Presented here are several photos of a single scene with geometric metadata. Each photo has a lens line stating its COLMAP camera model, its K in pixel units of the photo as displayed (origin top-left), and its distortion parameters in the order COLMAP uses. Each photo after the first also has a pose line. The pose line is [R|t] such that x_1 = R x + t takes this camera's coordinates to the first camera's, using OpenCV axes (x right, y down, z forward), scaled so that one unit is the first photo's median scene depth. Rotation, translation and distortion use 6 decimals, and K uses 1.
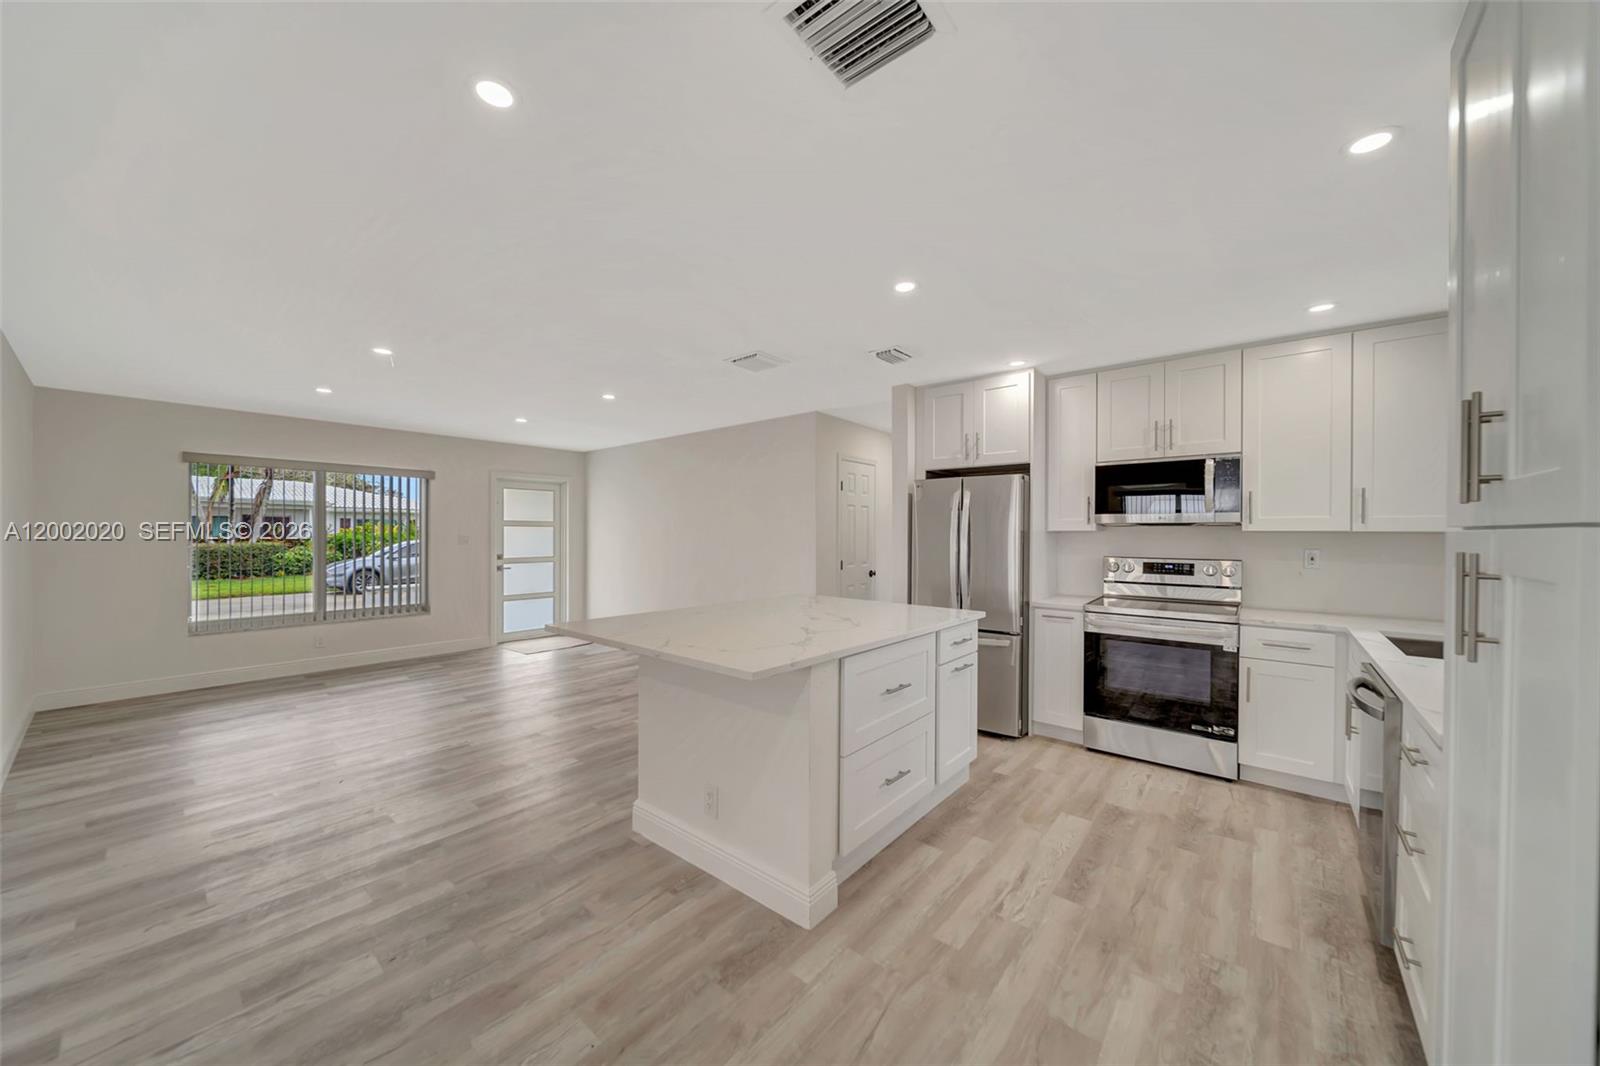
lens RADIAL K [[566.3, 0, 792.5], [0, 566.3, 534.5], [0, 0, 1]] dist [-0.000211, -0.000066]
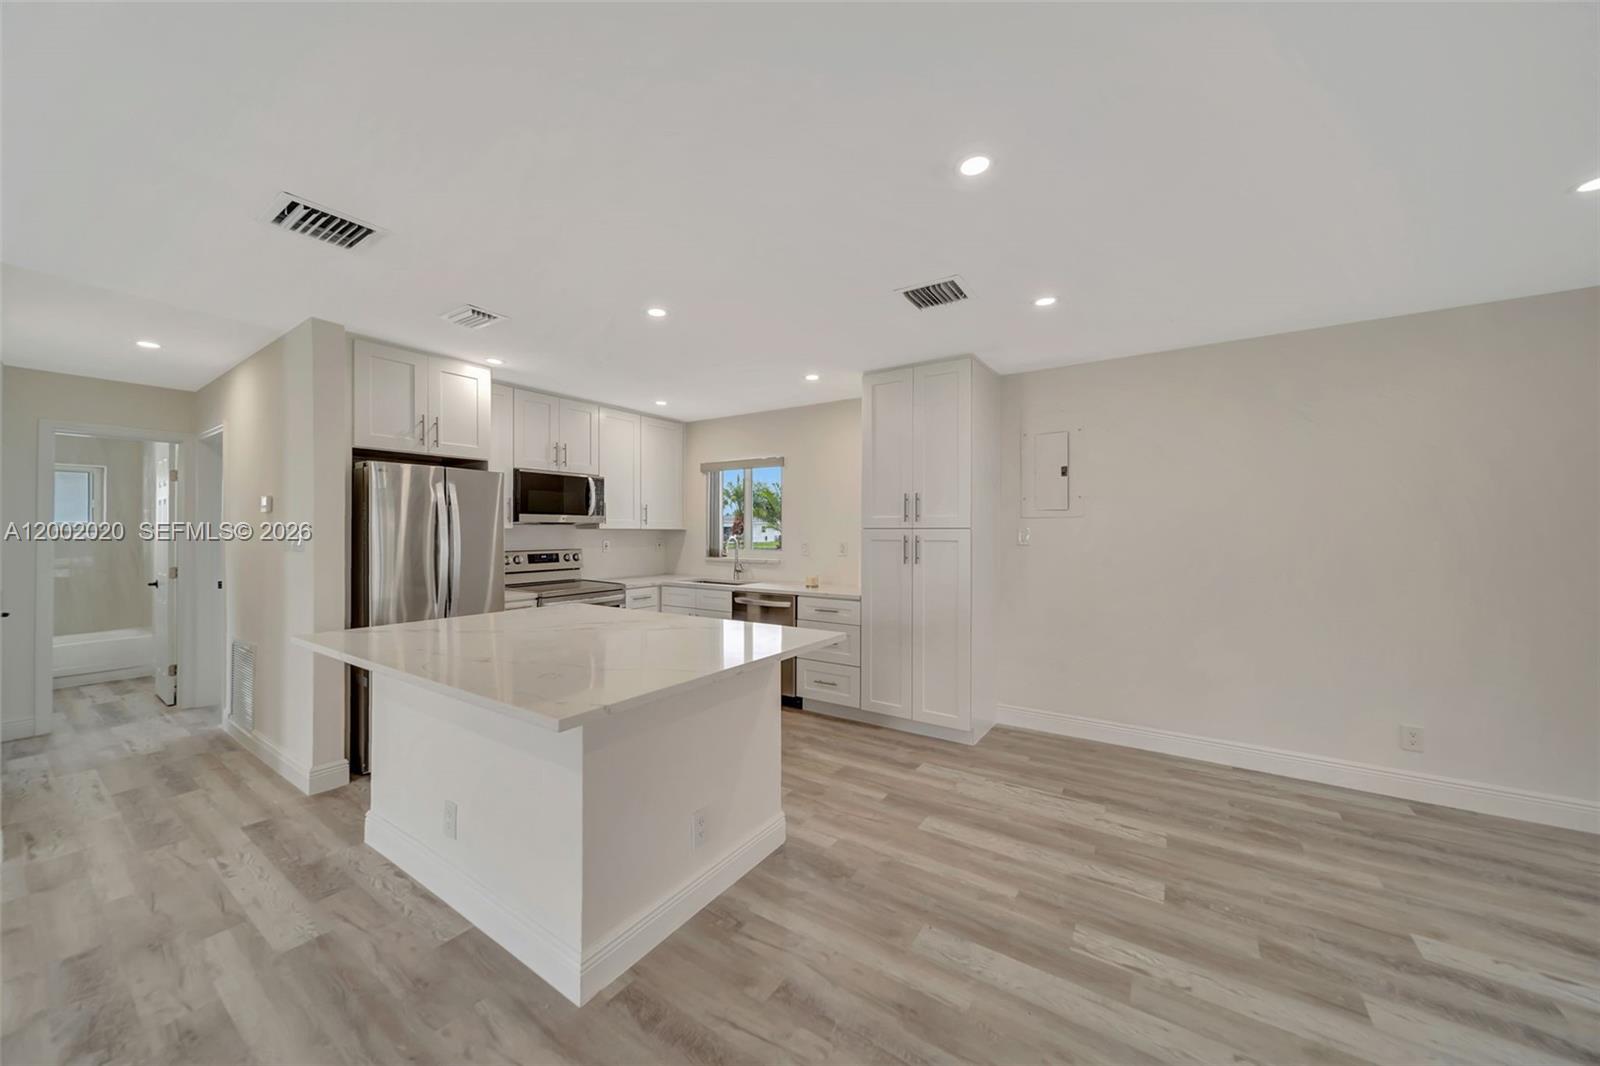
lens RADIAL K [[561.9, 0, 789.6], [0, 561.9, 529.7], [0, 0, 1]] dist [-0.001113, -0.000053]
pose [[-0.097494, -0.000914, 0.995236, -0.756183], [0.003955, 0.999991, 0.001305, -0.003683], [-0.995228, 0.004064, -0.097490, 0.681682]]
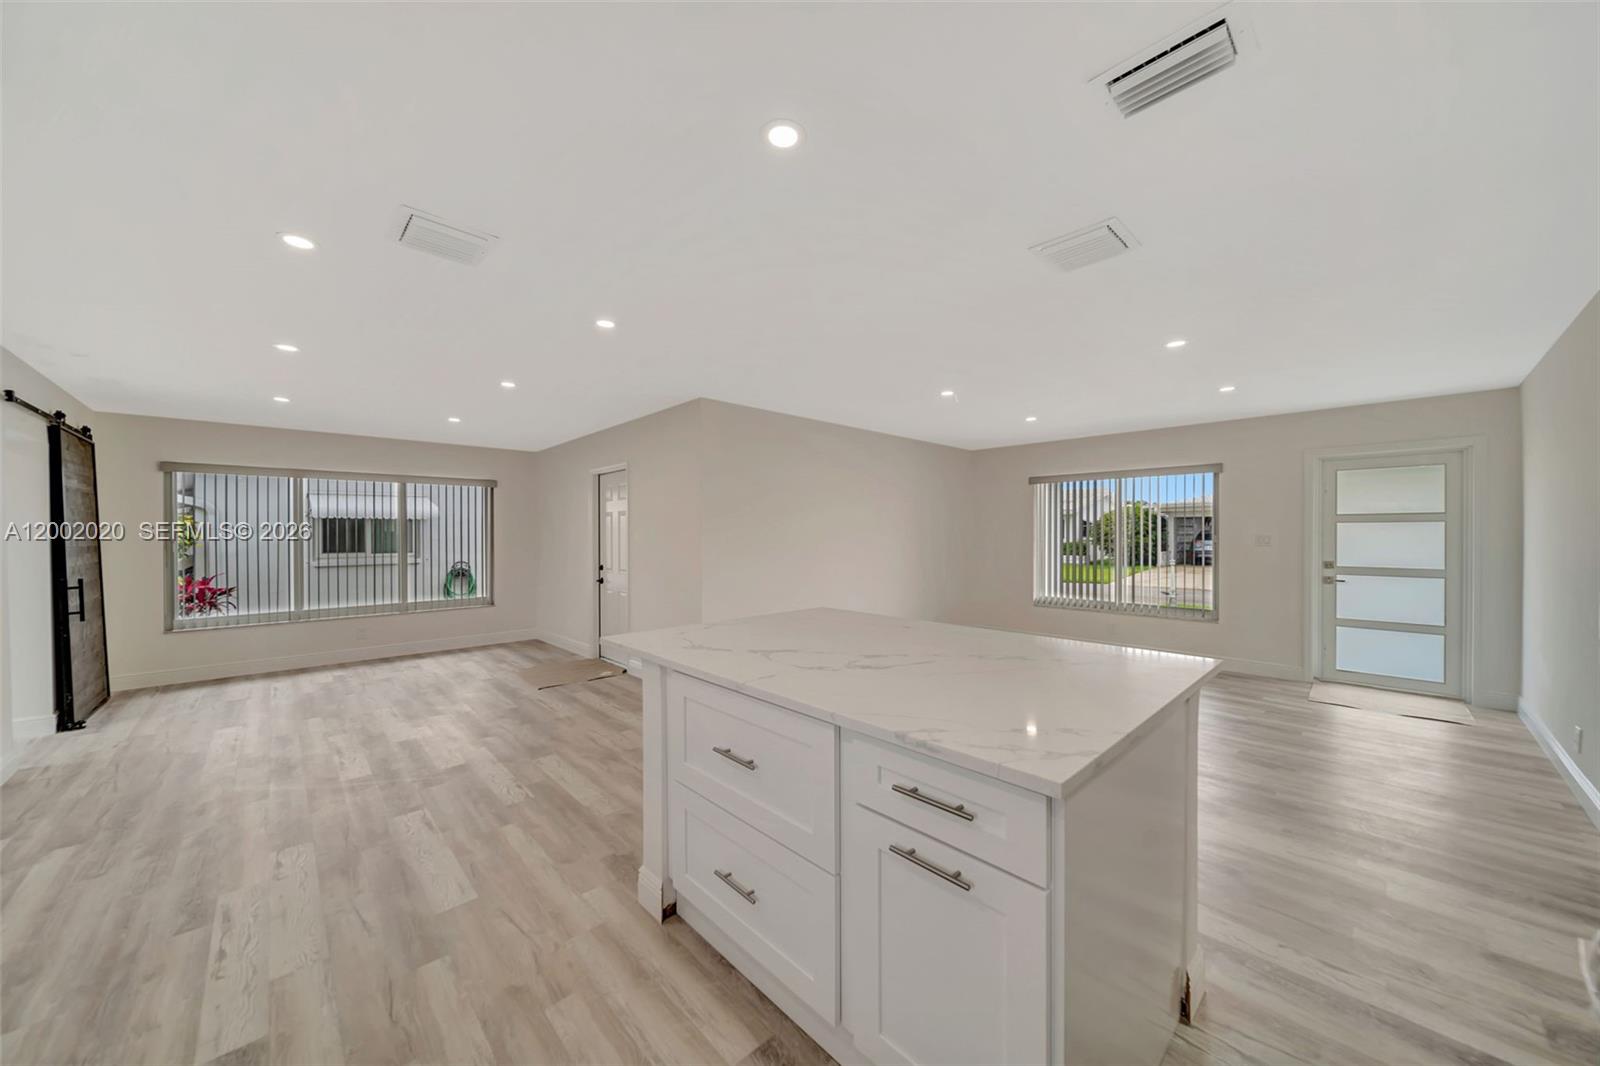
lens RADIAL K [[566.3, 0, 792.5], [0, 566.3, 534.5], [0, 0, 1]] dist [-0.000211, -0.000066]
pose [[-0.123389, 0.000793, -0.992358, 0.656696], [0.001621, 0.999999, 0.000598, -0.002622], [0.992357, -0.001535, -0.123390, 0.876106]]
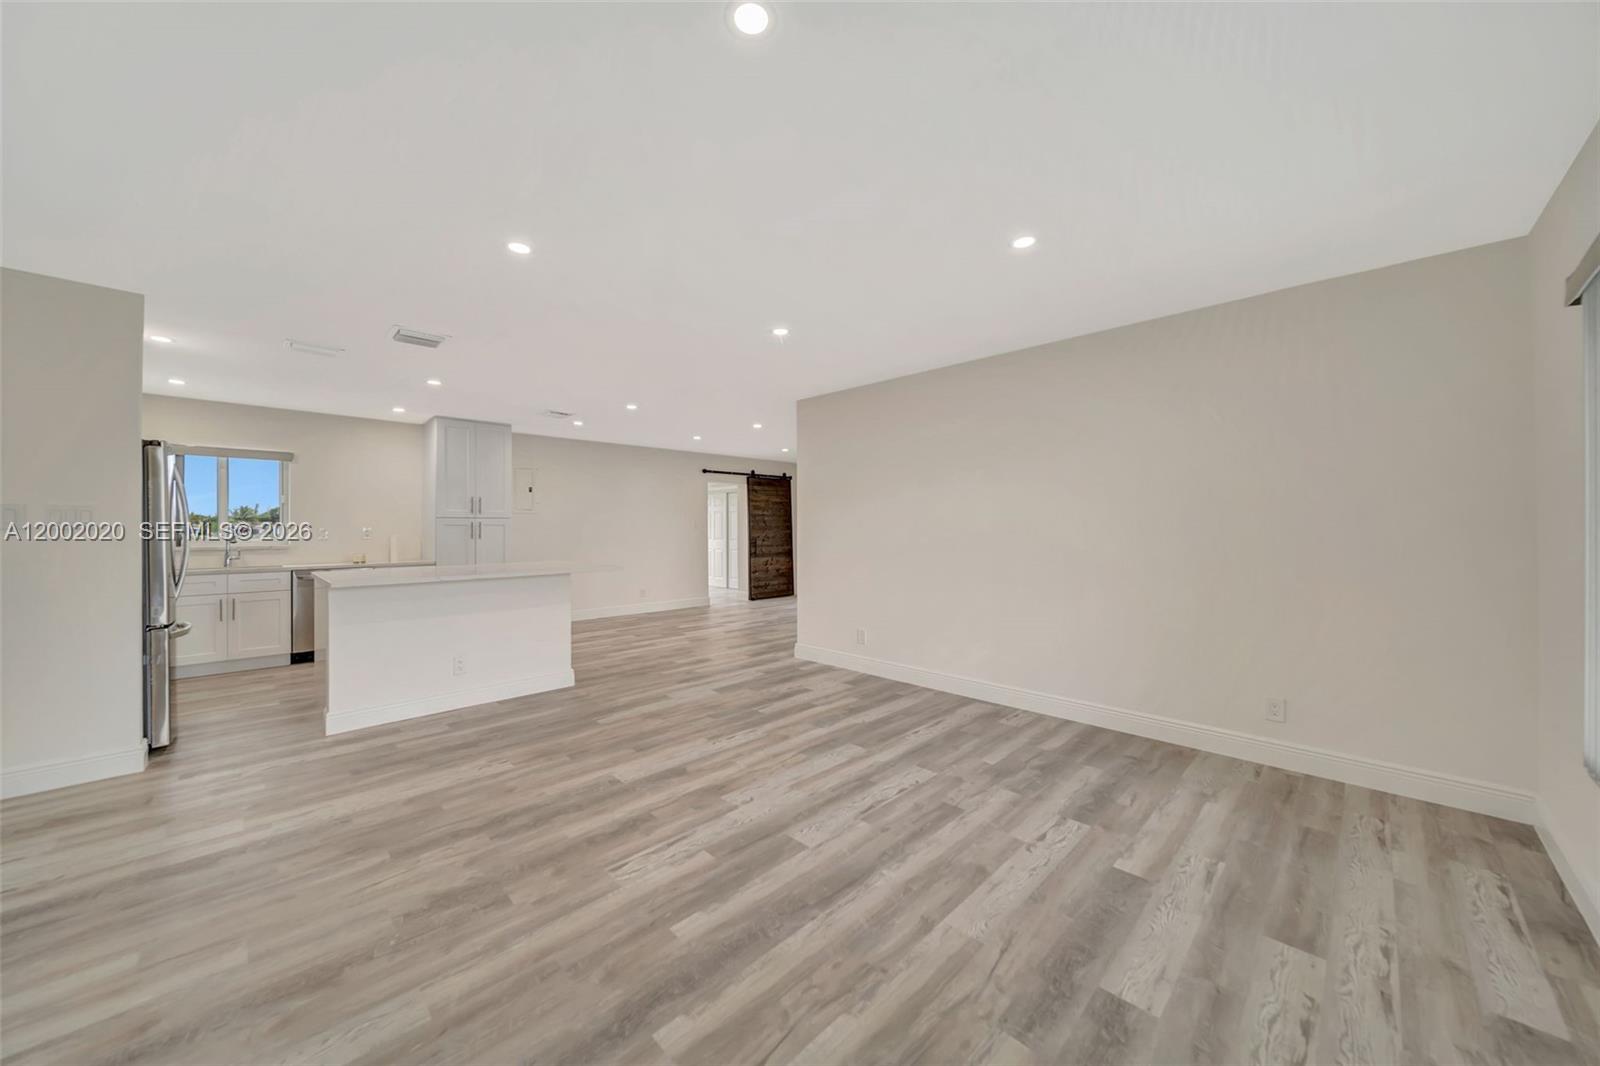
lens RADIAL K [[566.3, 0, 792.5], [0, 566.3, 534.5], [0, 0, 1]] dist [-0.000211, -0.000066]
pose [[-0.995308, -0.005079, 0.096621, -0.921183], [-0.003623, 0.999877, 0.015239, 0.020395], [-0.096687, 0.014817, -0.995205, 2.188462]]
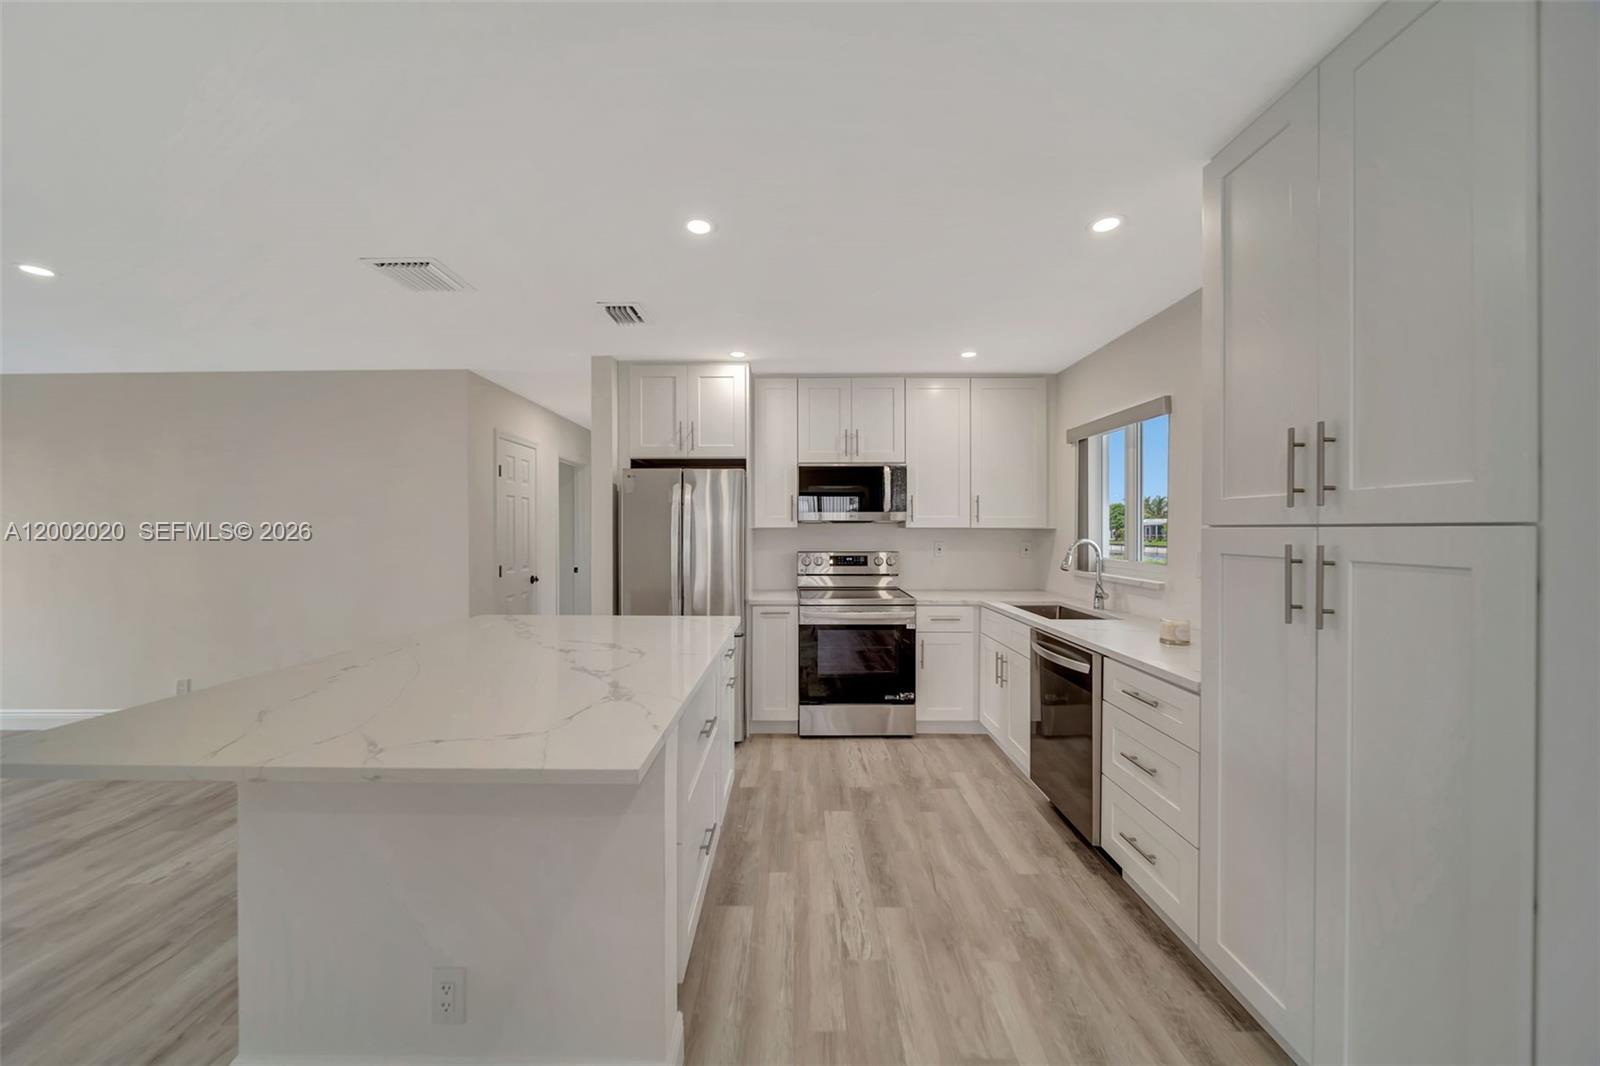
lens RADIAL K [[561.9, 0, 789.6], [0, 561.9, 529.7], [0, 0, 1]] dist [-0.001113, -0.000053]
pose [[0.771994, -0.003693, 0.635619, -0.171852], [0.005395, 0.999985, -0.000742, -0.002346], [-0.635607, 0.004002, 0.772003, 0.241851]]
